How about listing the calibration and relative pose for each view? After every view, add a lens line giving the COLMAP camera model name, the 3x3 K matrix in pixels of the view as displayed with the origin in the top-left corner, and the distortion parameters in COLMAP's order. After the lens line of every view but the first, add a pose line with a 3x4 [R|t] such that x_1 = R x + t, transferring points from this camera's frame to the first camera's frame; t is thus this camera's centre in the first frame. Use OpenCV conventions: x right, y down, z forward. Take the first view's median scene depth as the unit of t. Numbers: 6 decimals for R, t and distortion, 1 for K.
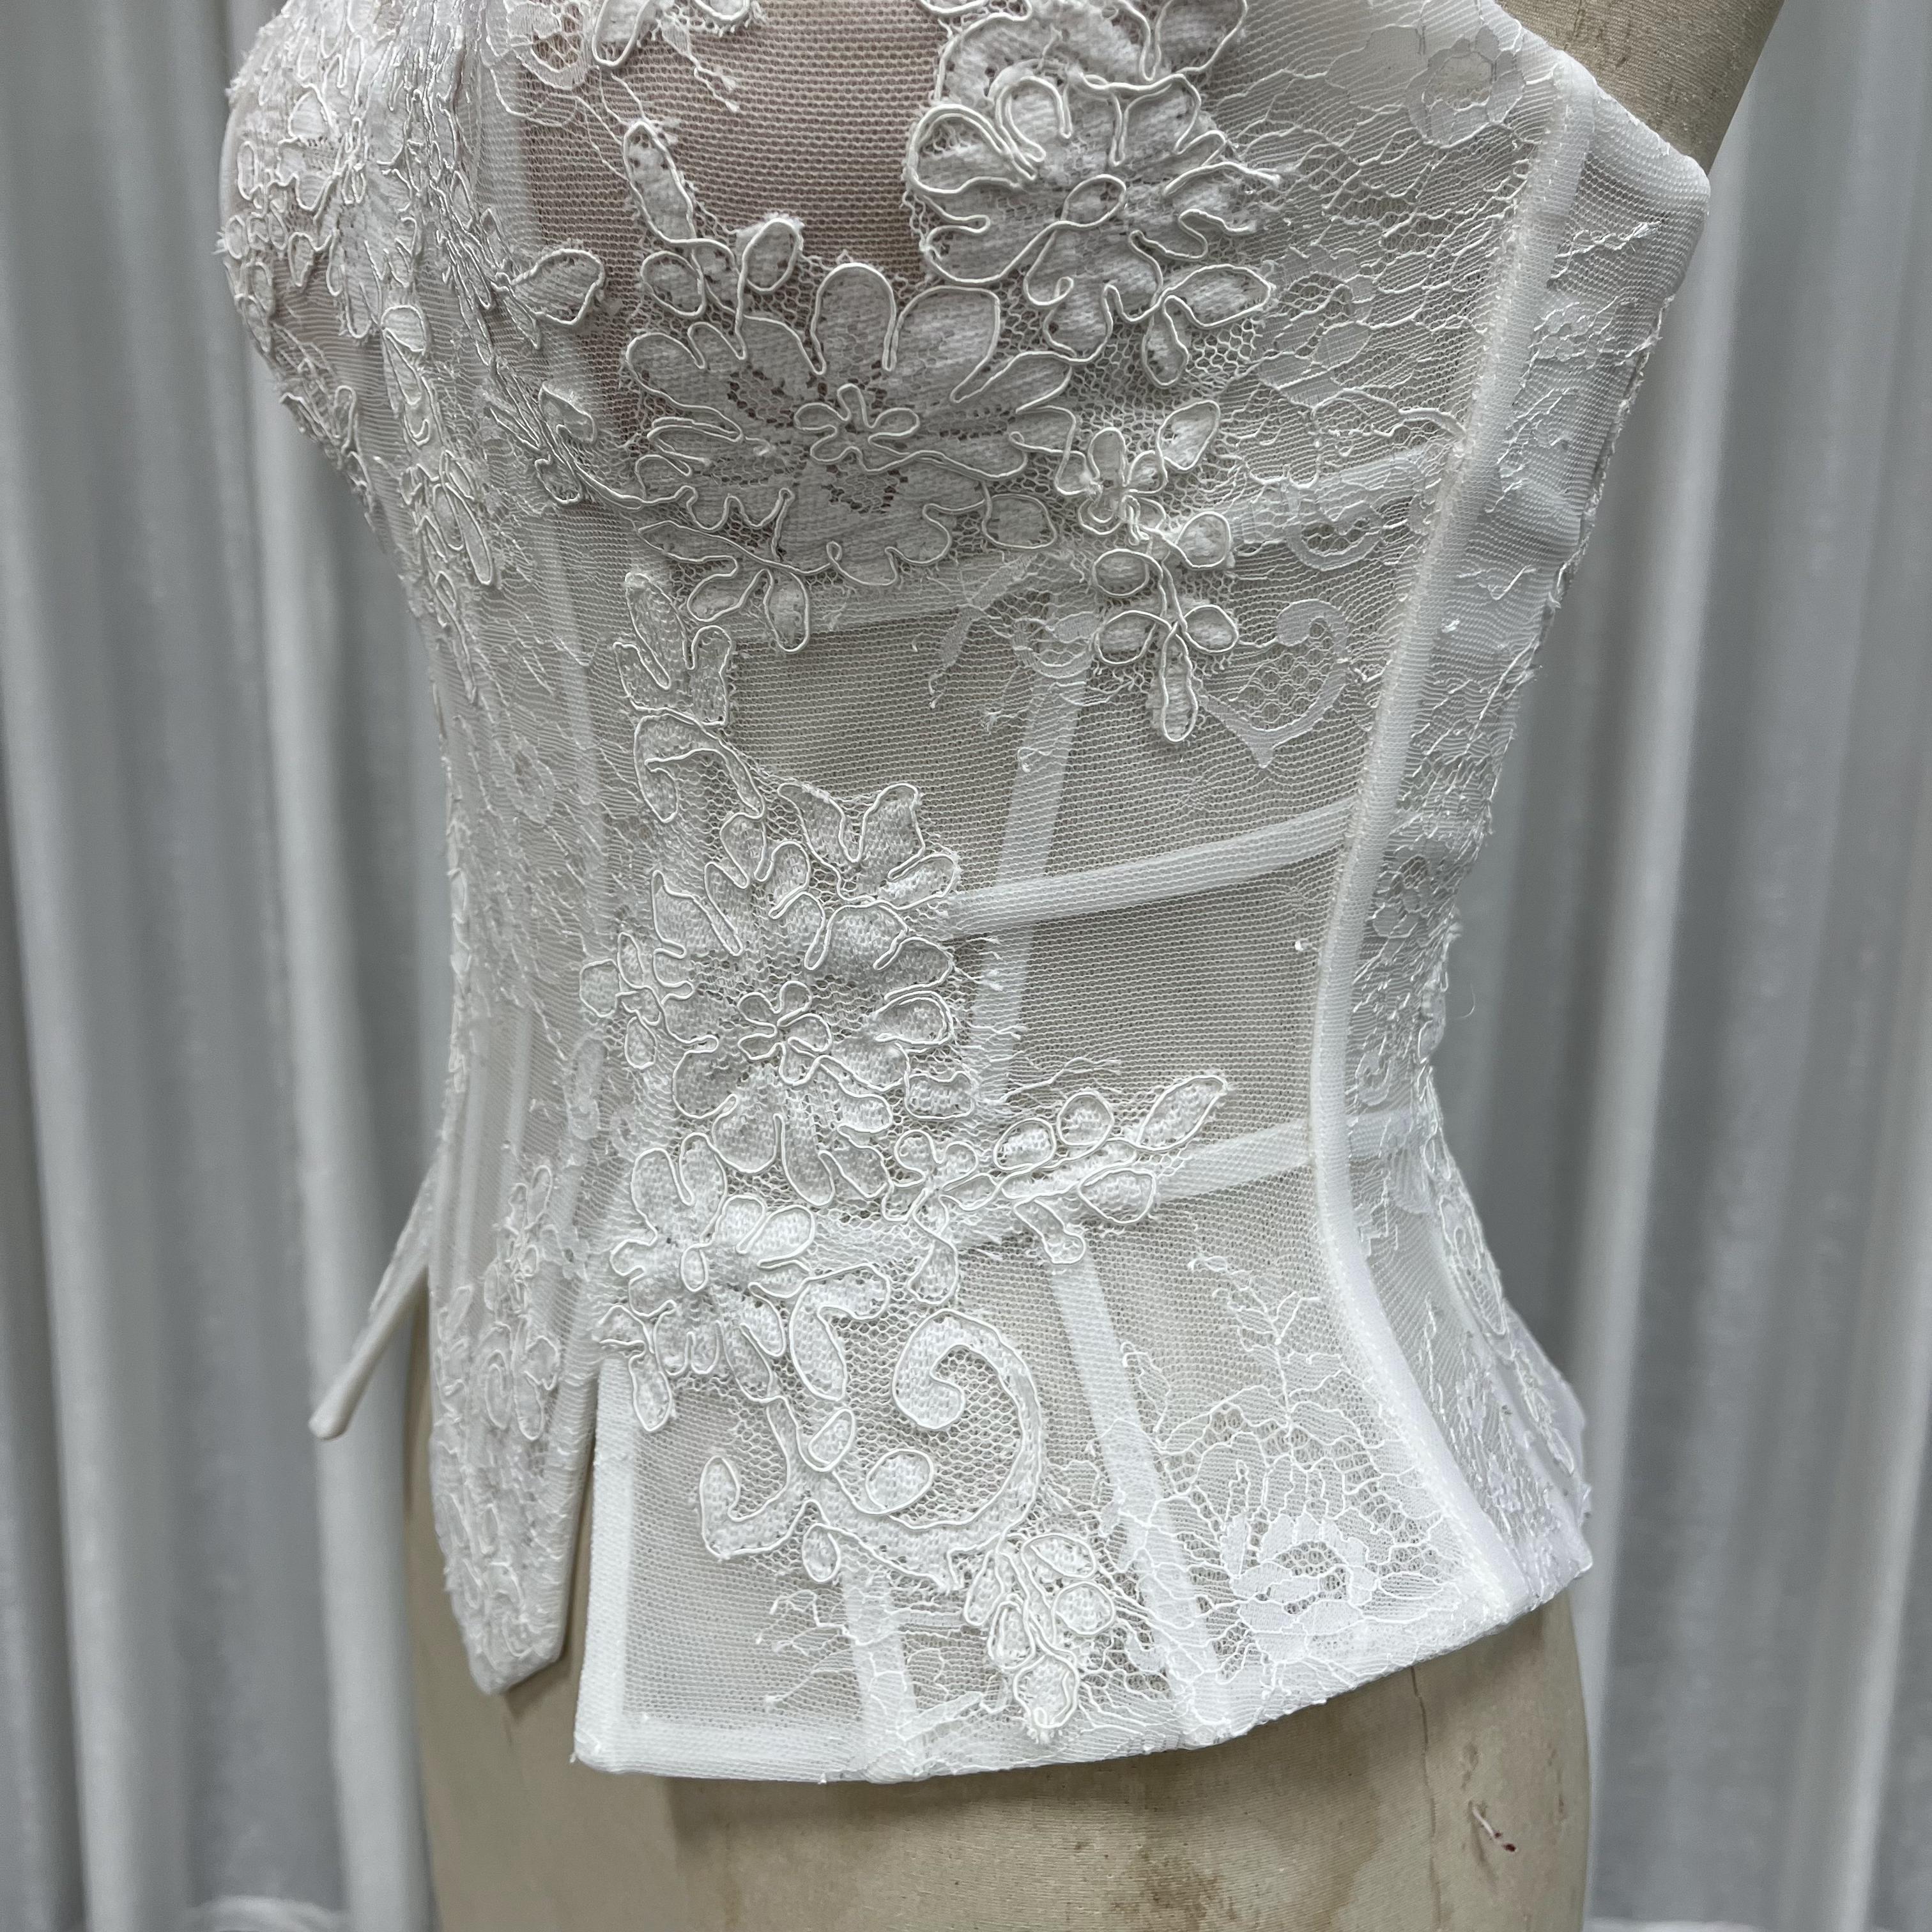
lens RADIAL K [[1943.2, 0, 963.6], [0, 1943.2, 936.7], [0, 0, 1]] dist [0.117523, -0.344419]
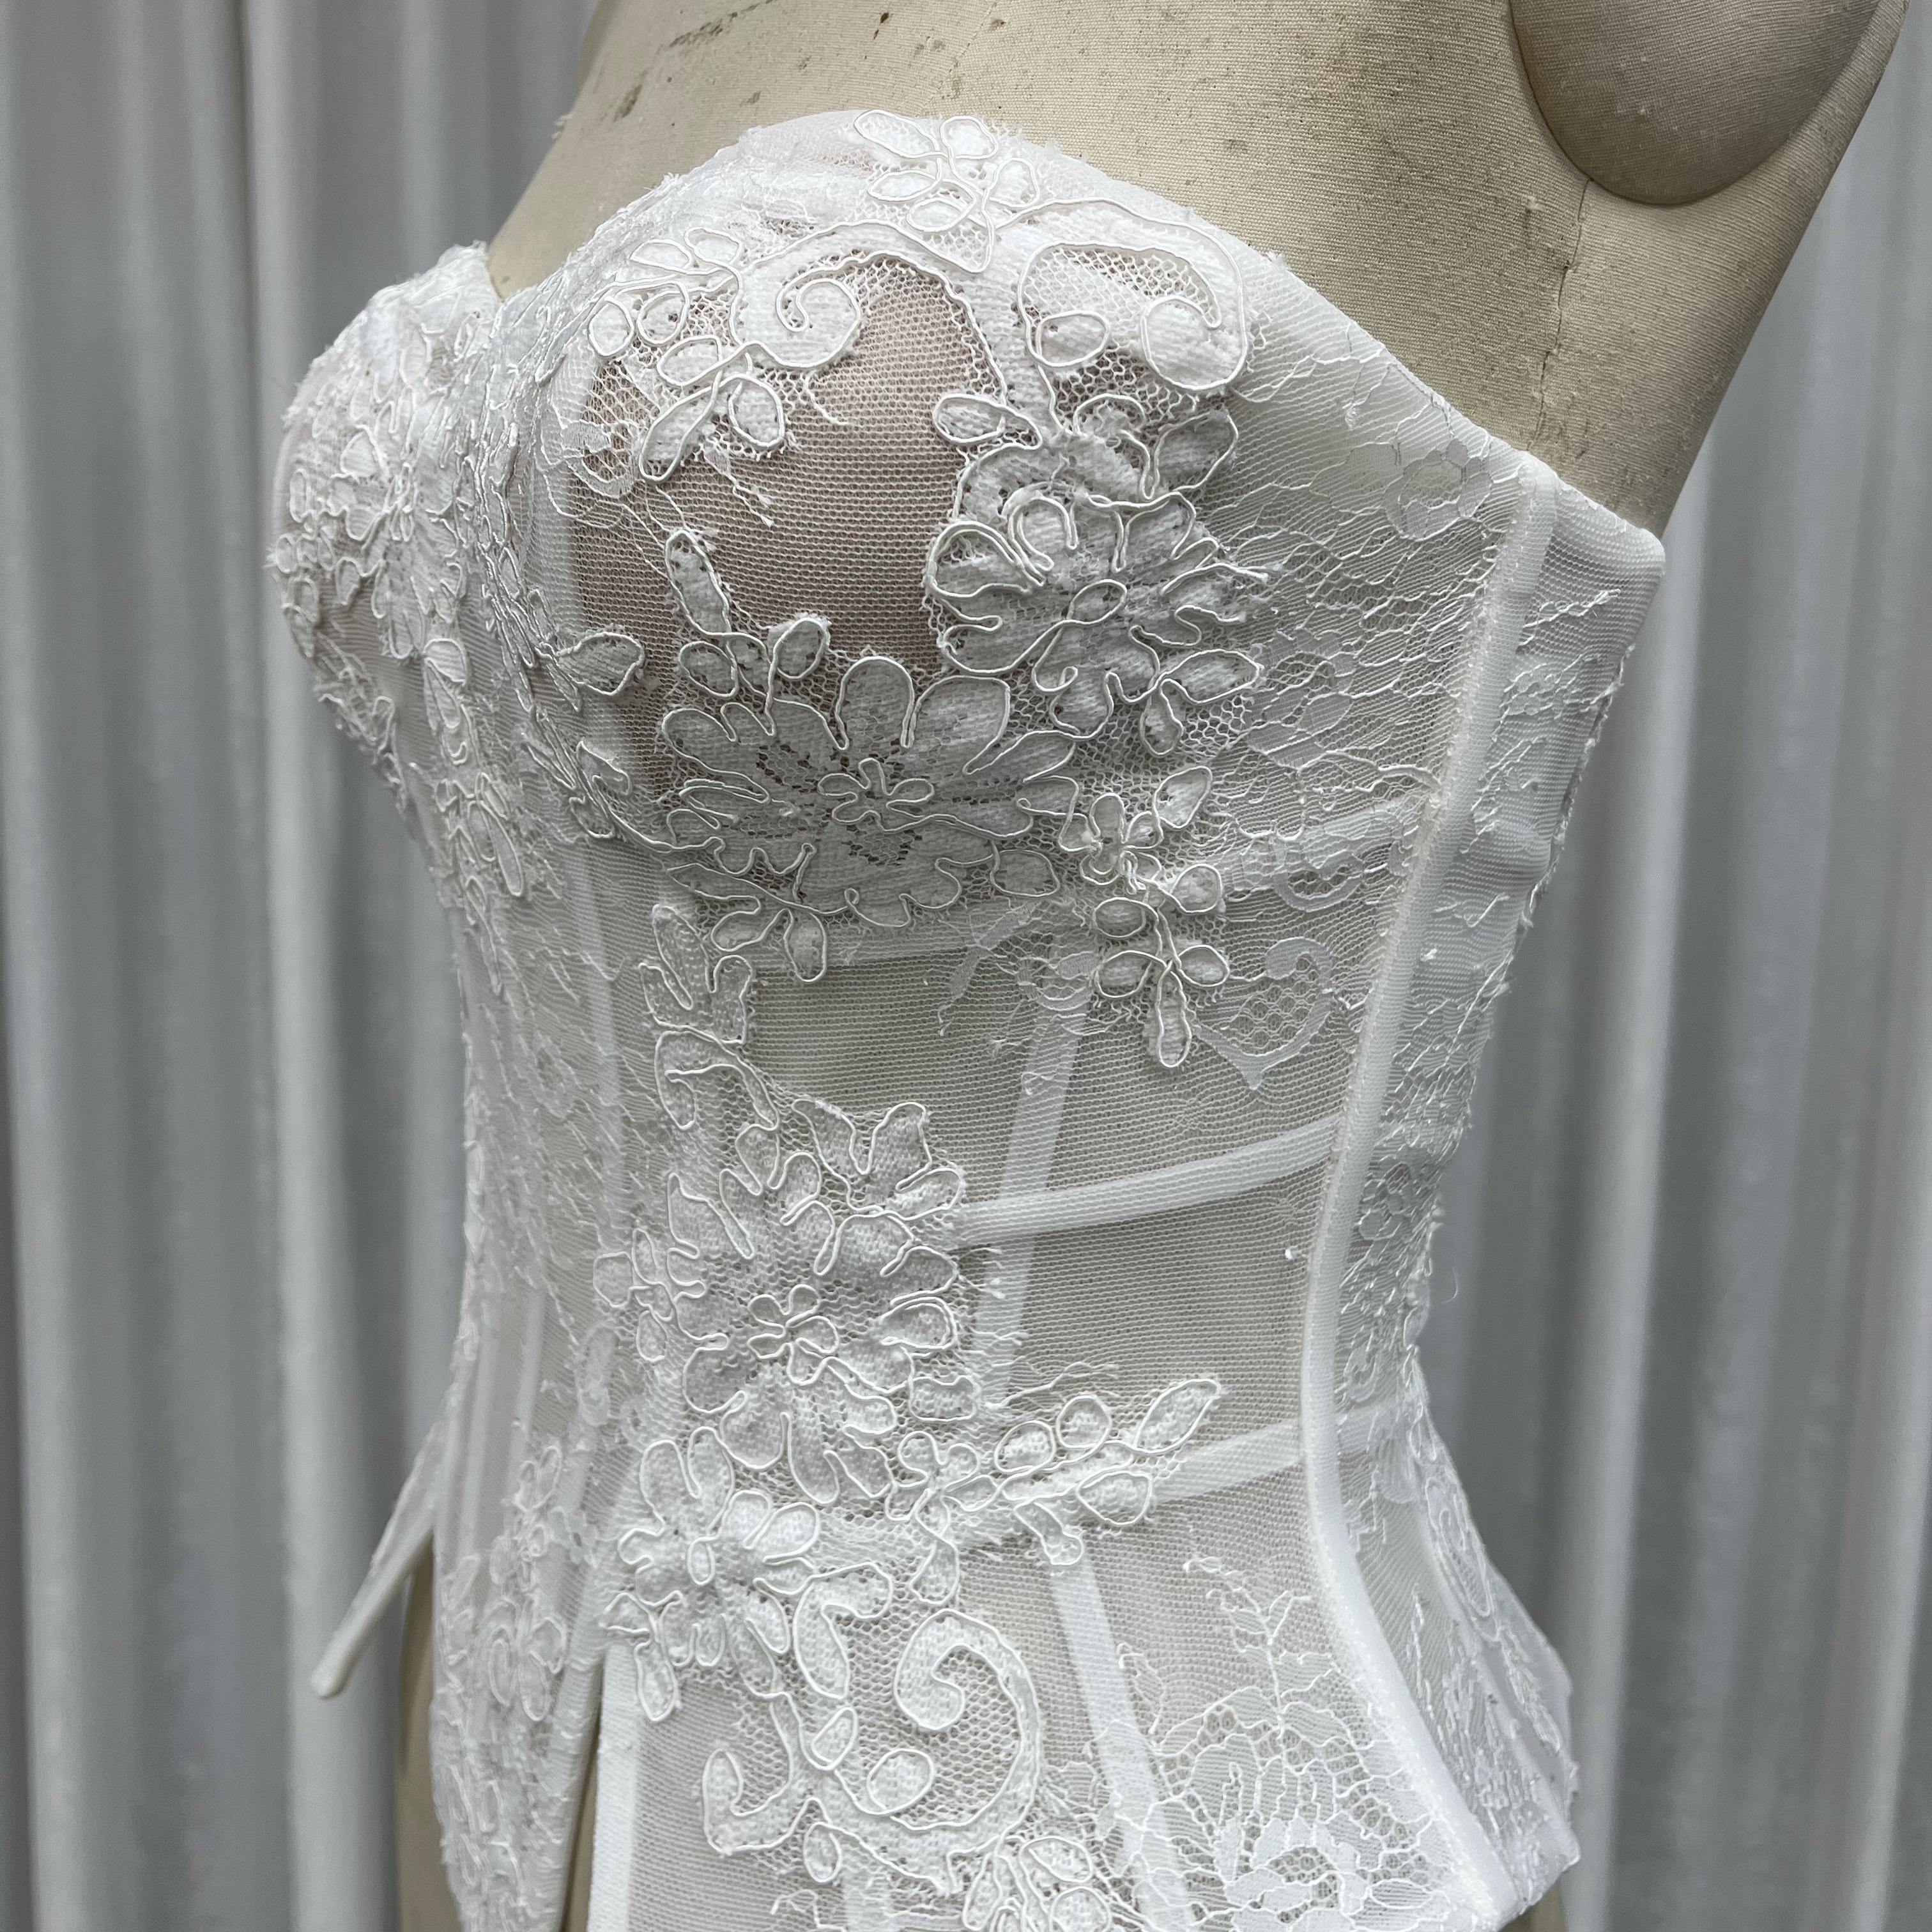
lens RADIAL K [[1943.3, 0, 961.4], [0, 1943.3, 937.0], [0, 0, 1]] dist [0.106962, -0.275719]
pose [[0.999939, 0.008396, 0.007193, -0.012024], [-0.007853, 0.997342, -0.072442, -0.087794], [-0.007782, 0.072381, 0.997347, -0.052676]]
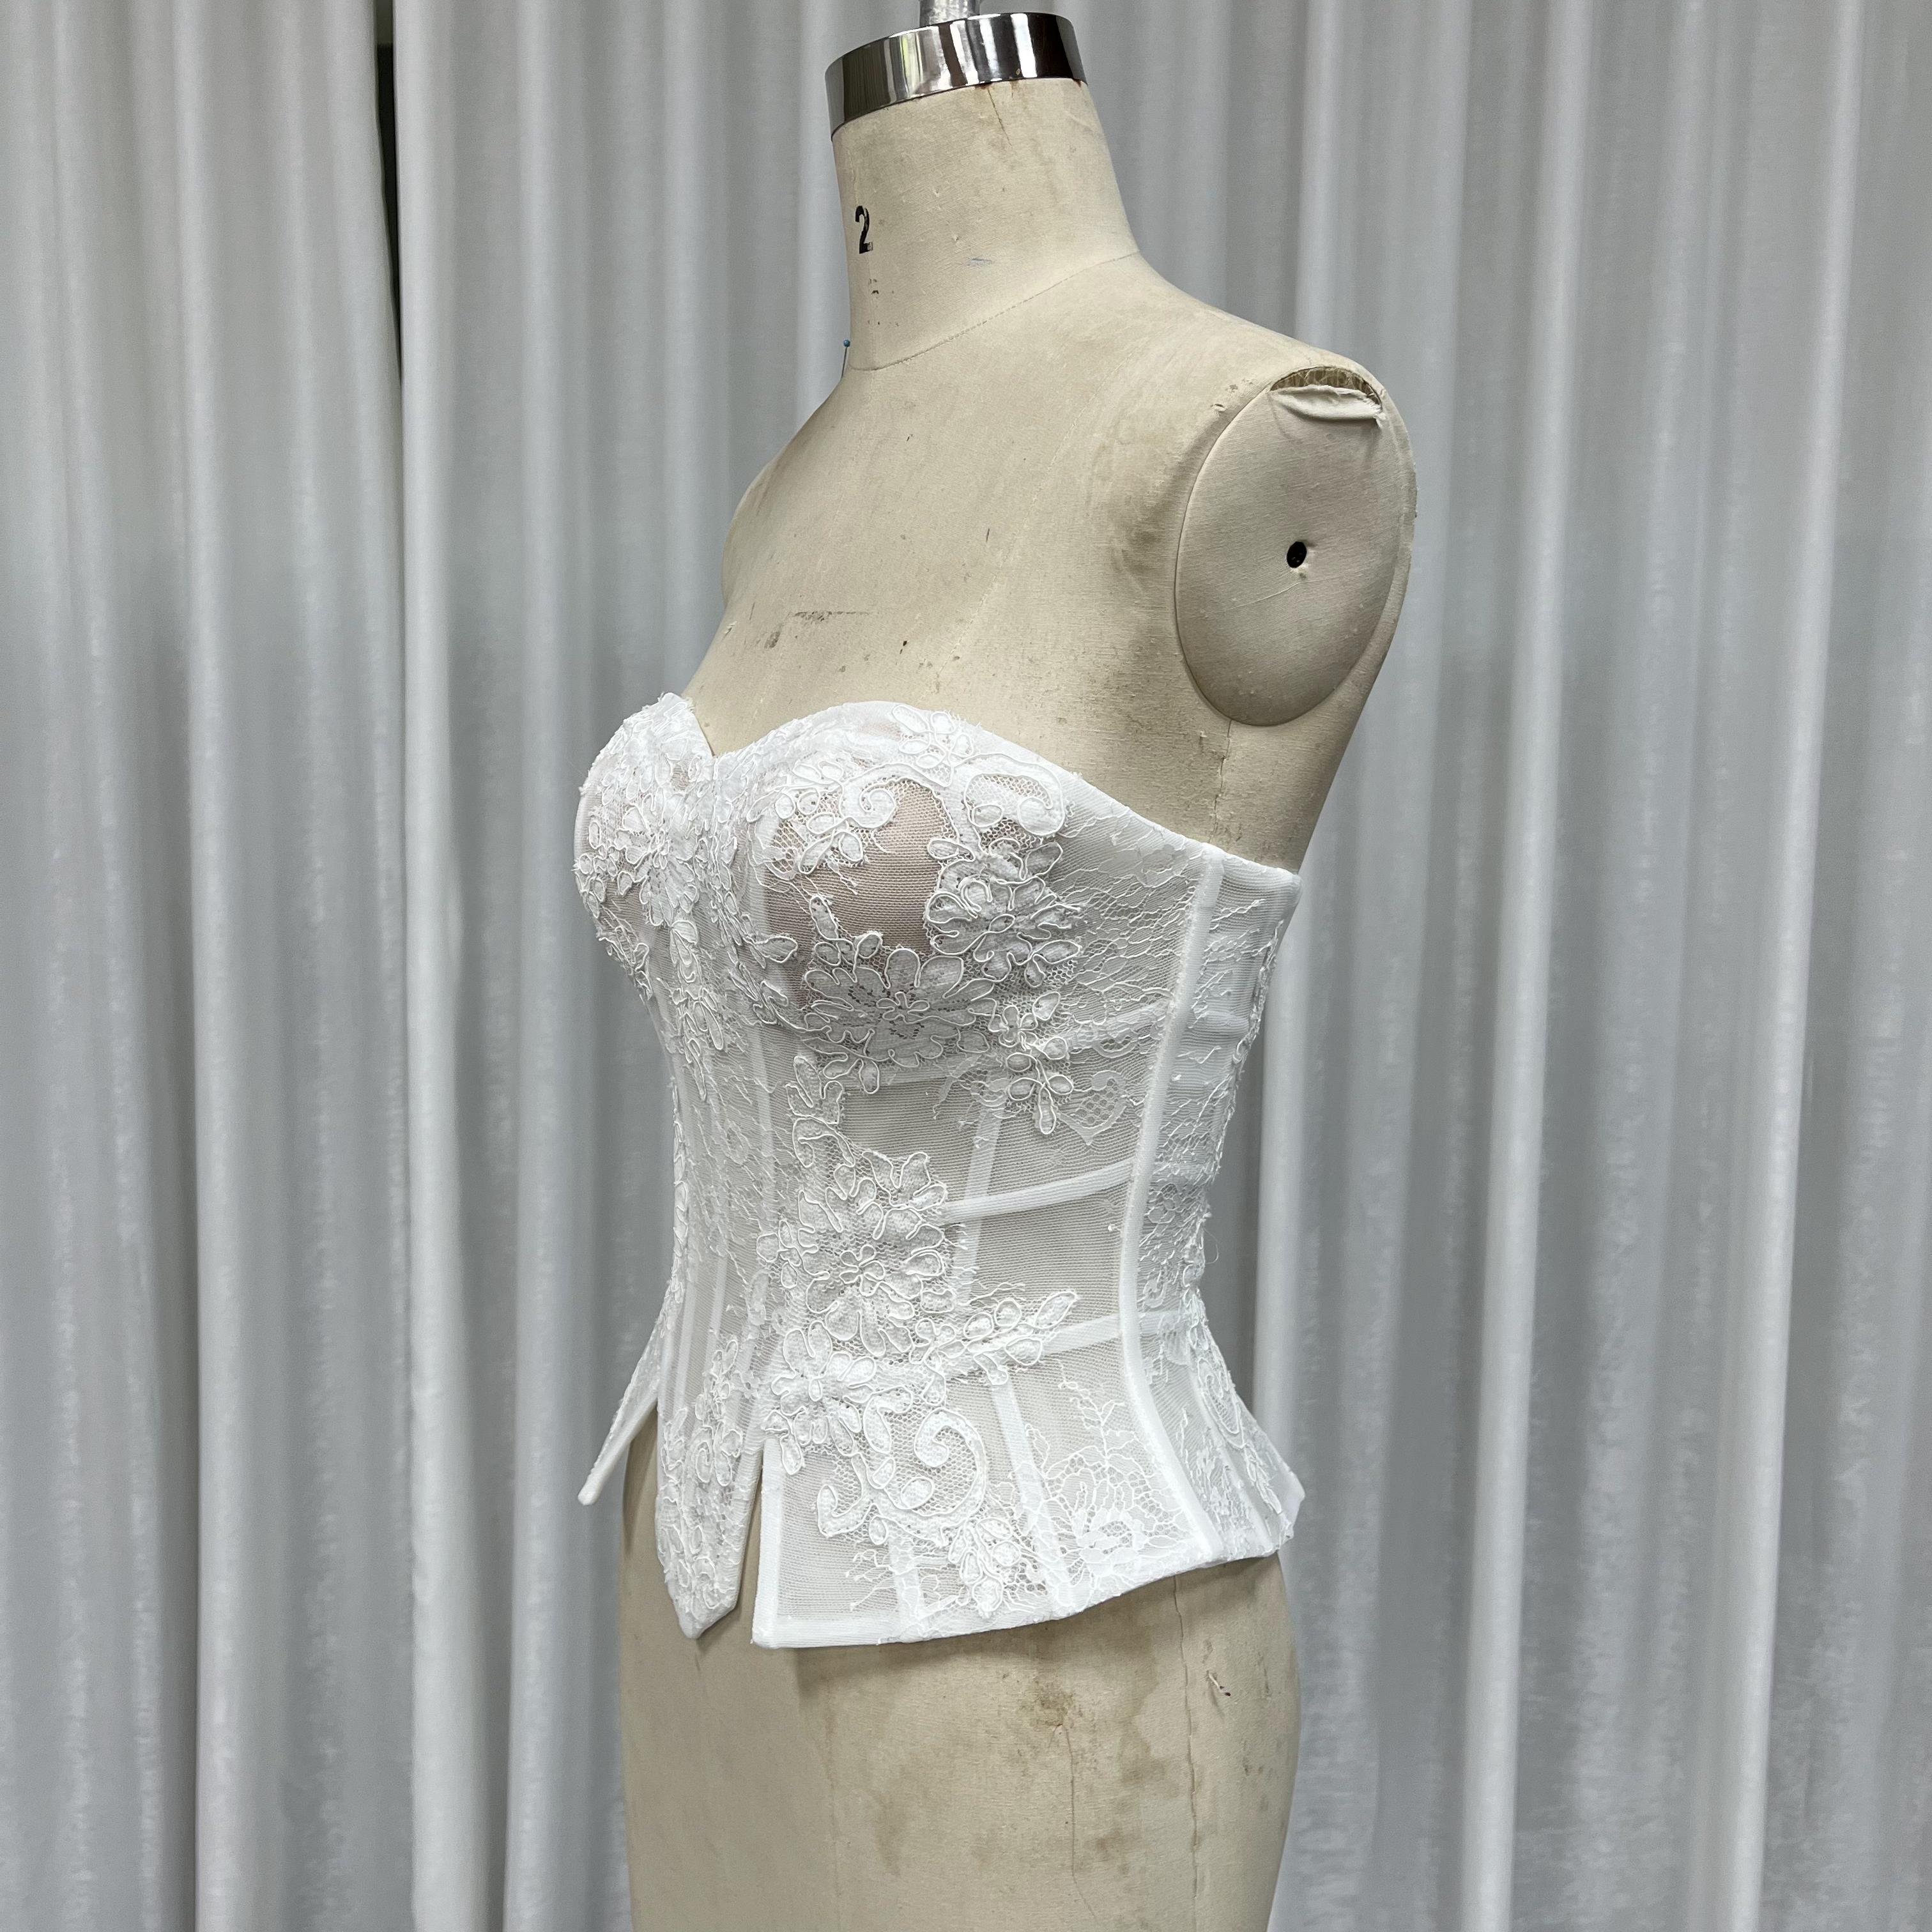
lens RADIAL K [[1943.3, 0, 961.4], [0, 1943.3, 937.0], [0, 0, 1]] dist [0.106962, -0.275719]
pose [[0.999994, 0.001483, -0.003198, 0.019262], [-0.001857, 0.992752, -0.120167, -0.054045], [0.002997, 0.120172, 0.992749, -1.111354]]
